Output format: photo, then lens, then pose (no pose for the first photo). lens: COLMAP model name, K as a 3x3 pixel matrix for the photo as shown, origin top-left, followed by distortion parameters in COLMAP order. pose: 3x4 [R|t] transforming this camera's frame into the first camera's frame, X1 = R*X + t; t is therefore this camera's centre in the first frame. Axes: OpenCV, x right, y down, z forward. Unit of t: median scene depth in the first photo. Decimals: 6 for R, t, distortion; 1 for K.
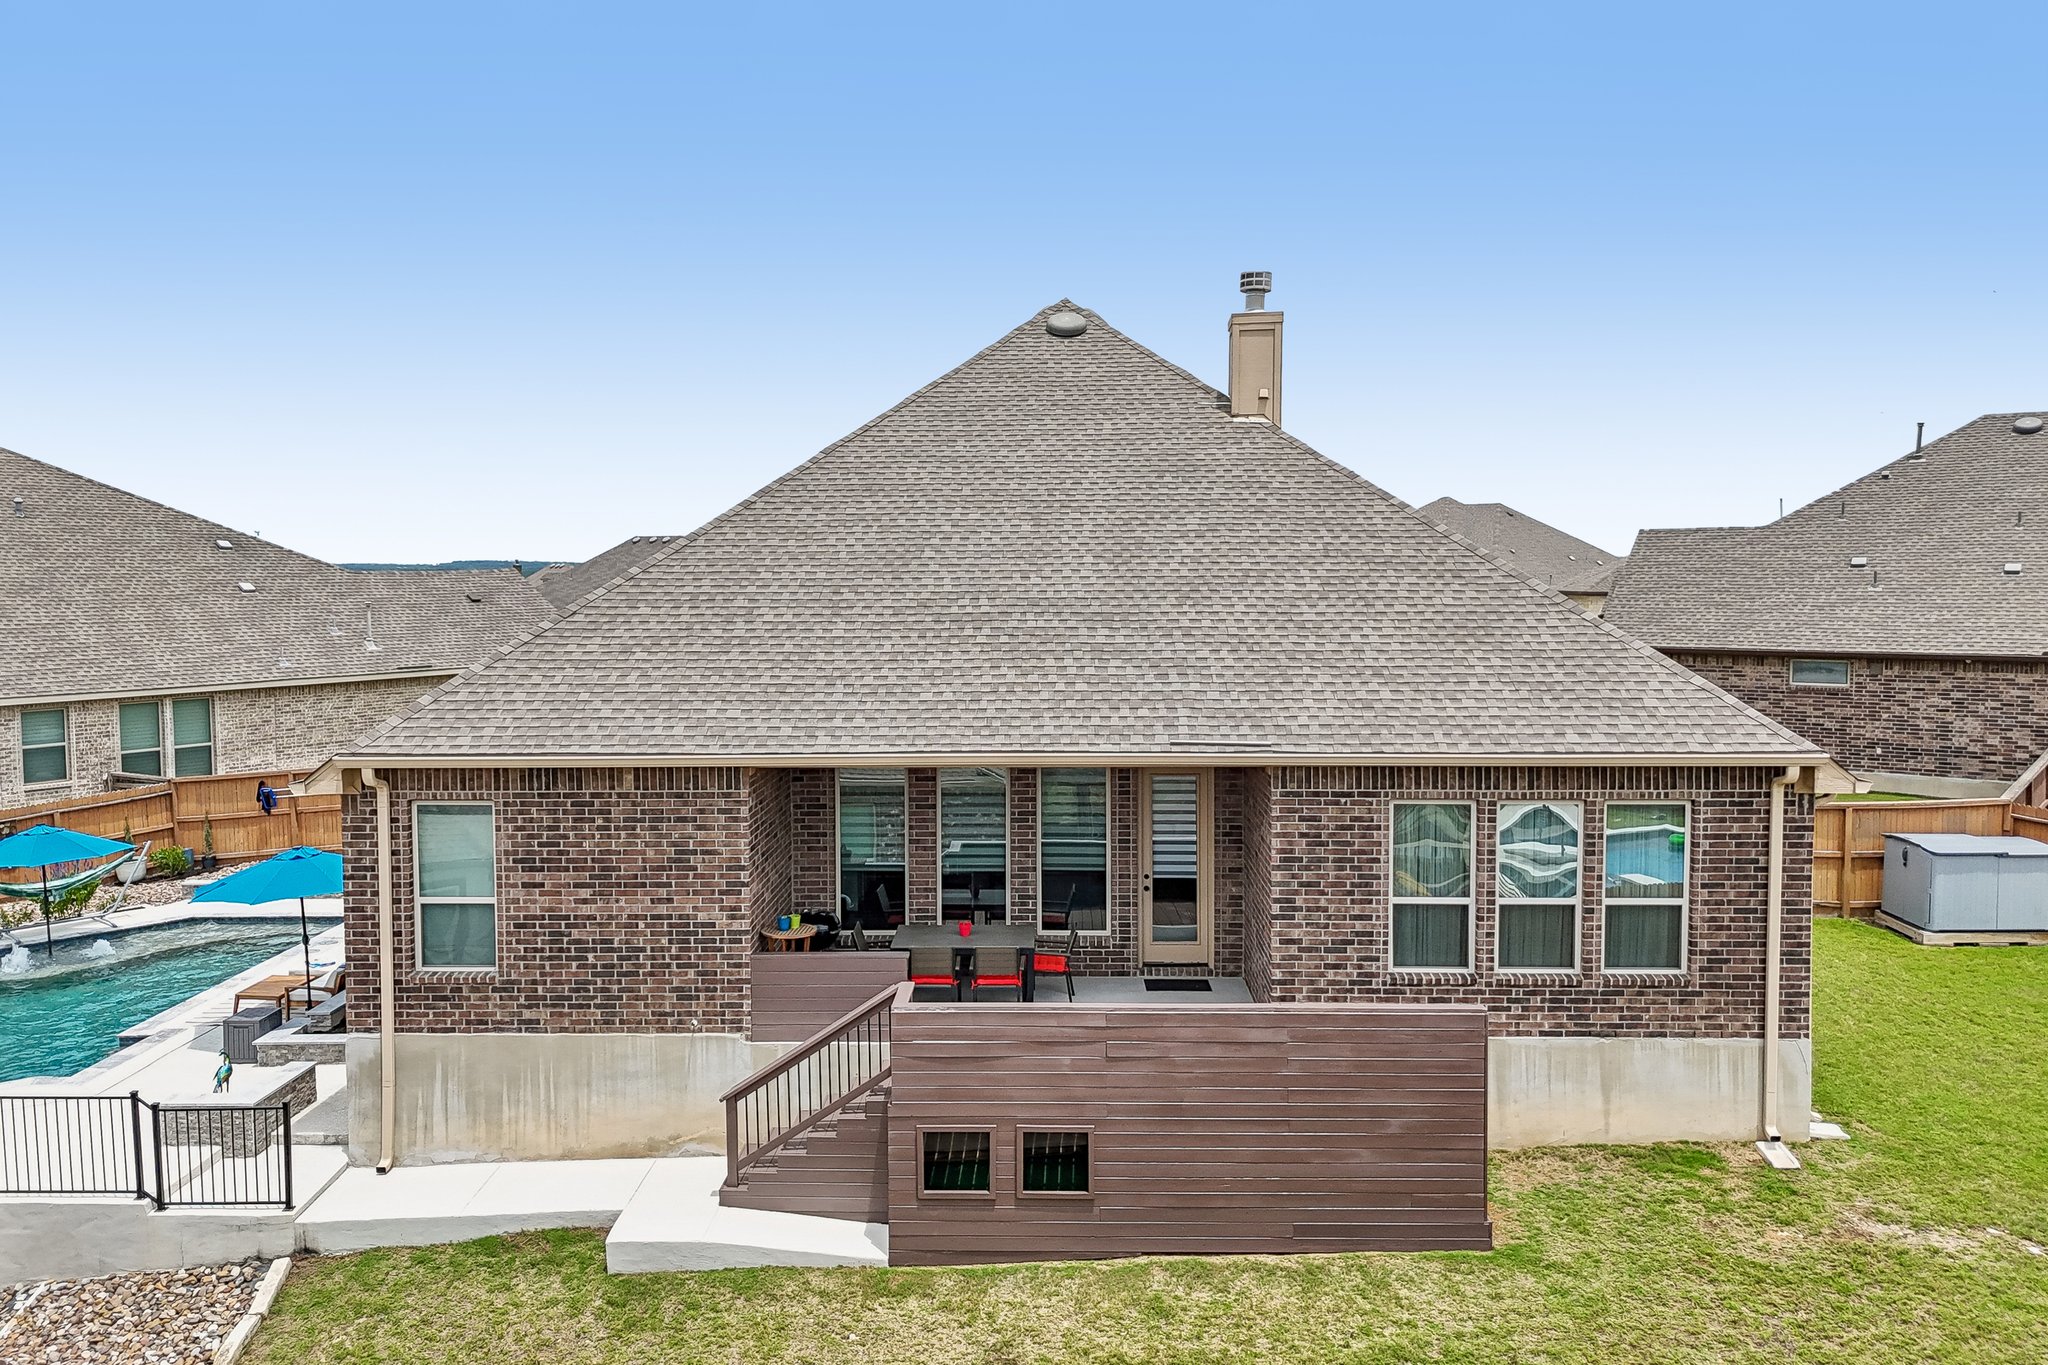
lens RADIAL K [[1511.0, 0, 1022.1], [0, 1511.0, 678.5], [0, 0, 1]] dist [0.064281, -0.060756]
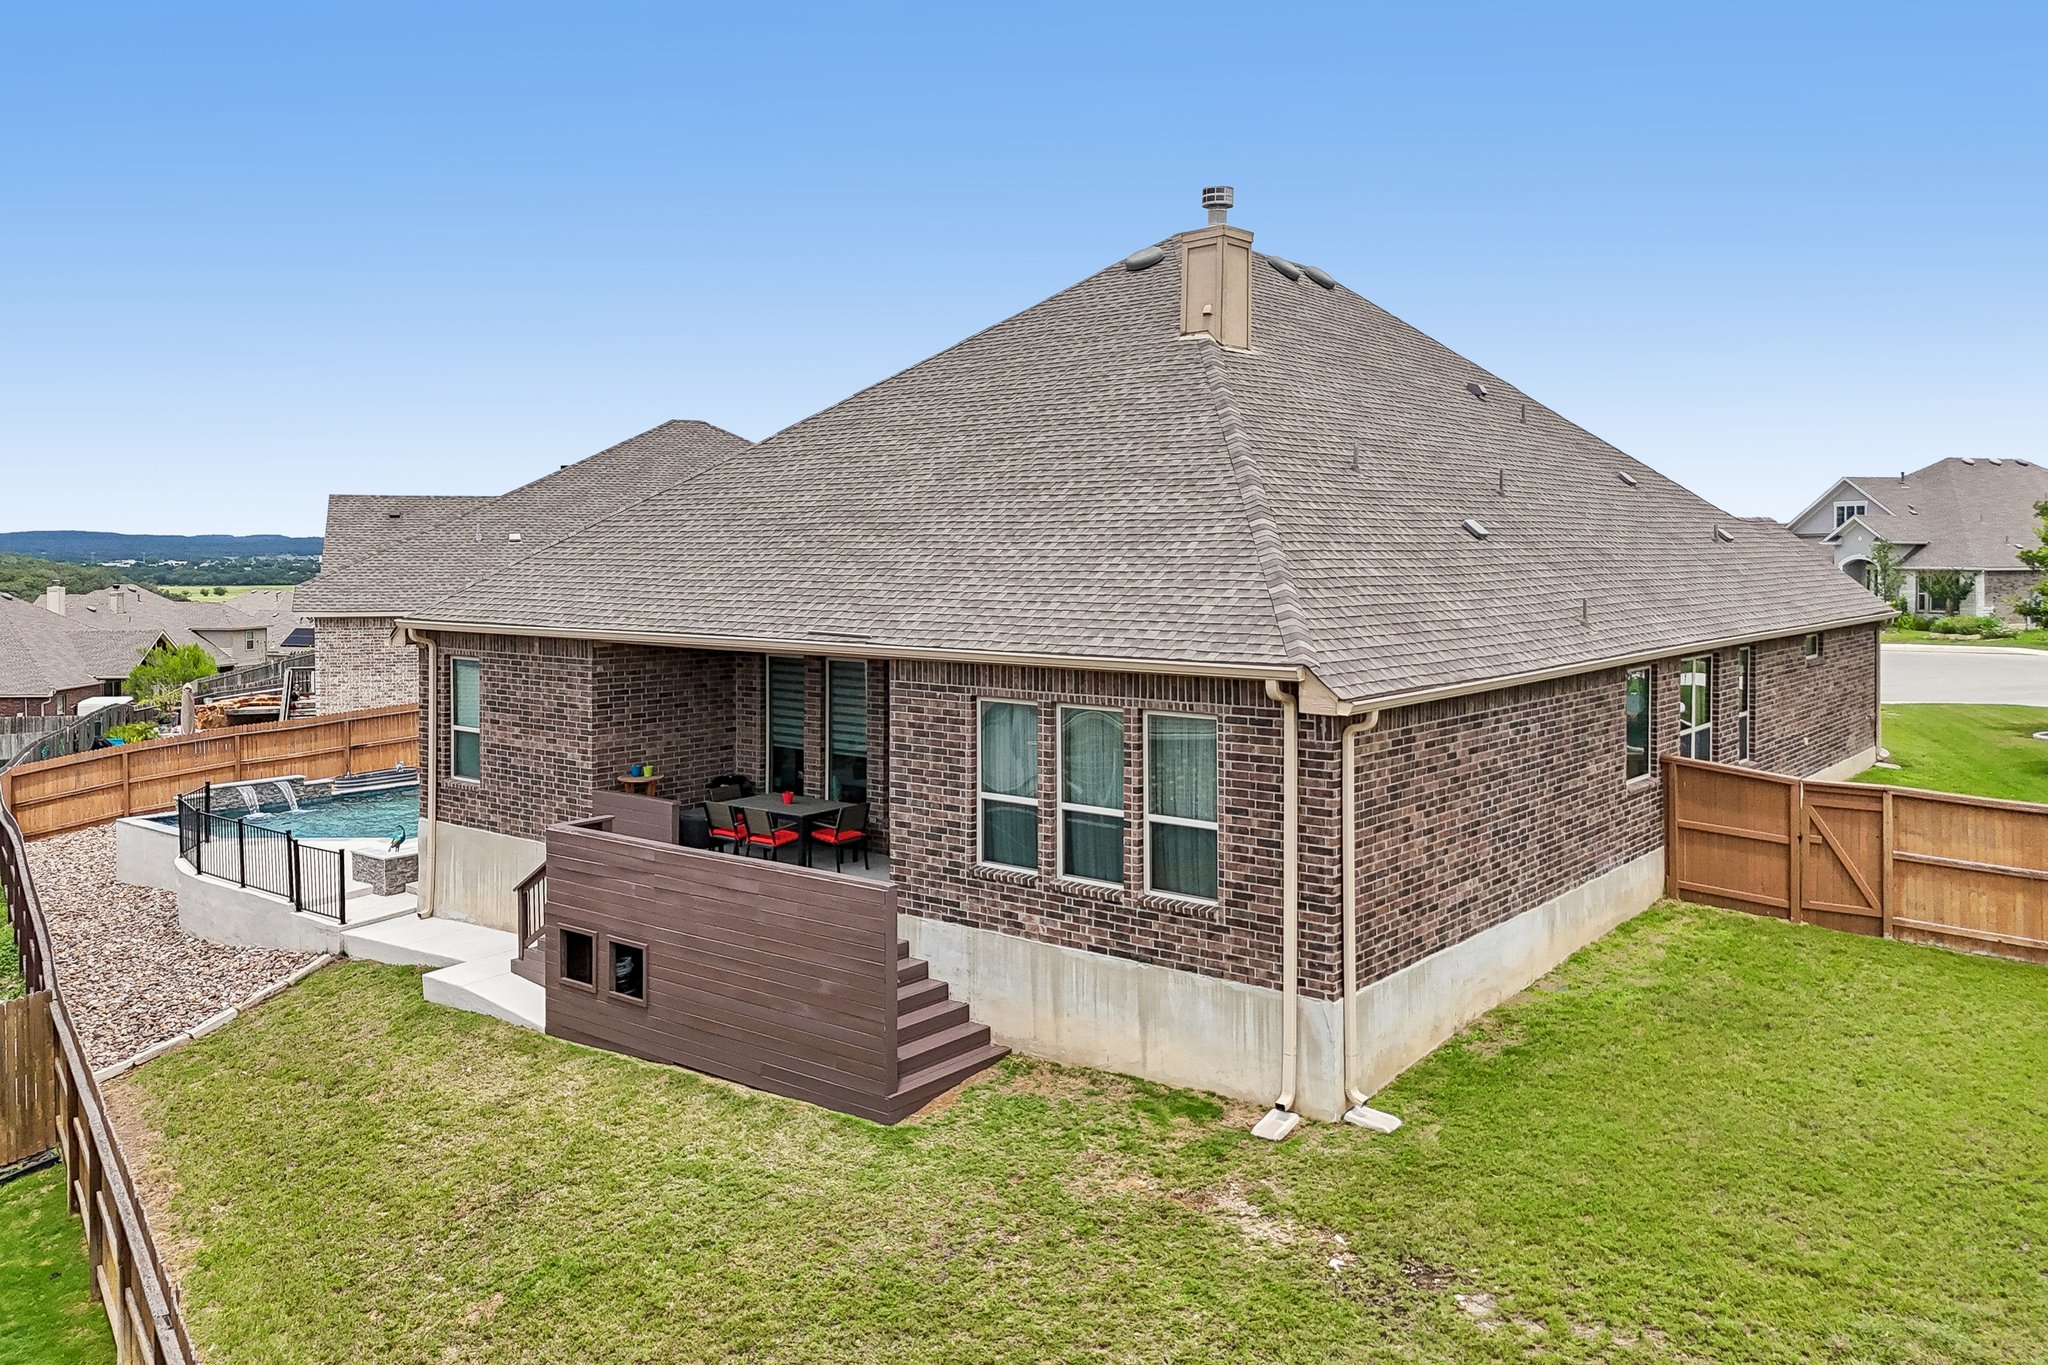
lens RADIAL K [[1540.5, 0, 1024.2], [0, 1540.5, 598.7], [0, 0, 1]] dist [0.131068, -0.244996]
pose [[0.791258, 0.023756, -0.611021, 0.905625], [-0.045564, 0.998758, -0.020173, 0.033335], [0.609783, 0.043802, 0.791357, 0.187178]]
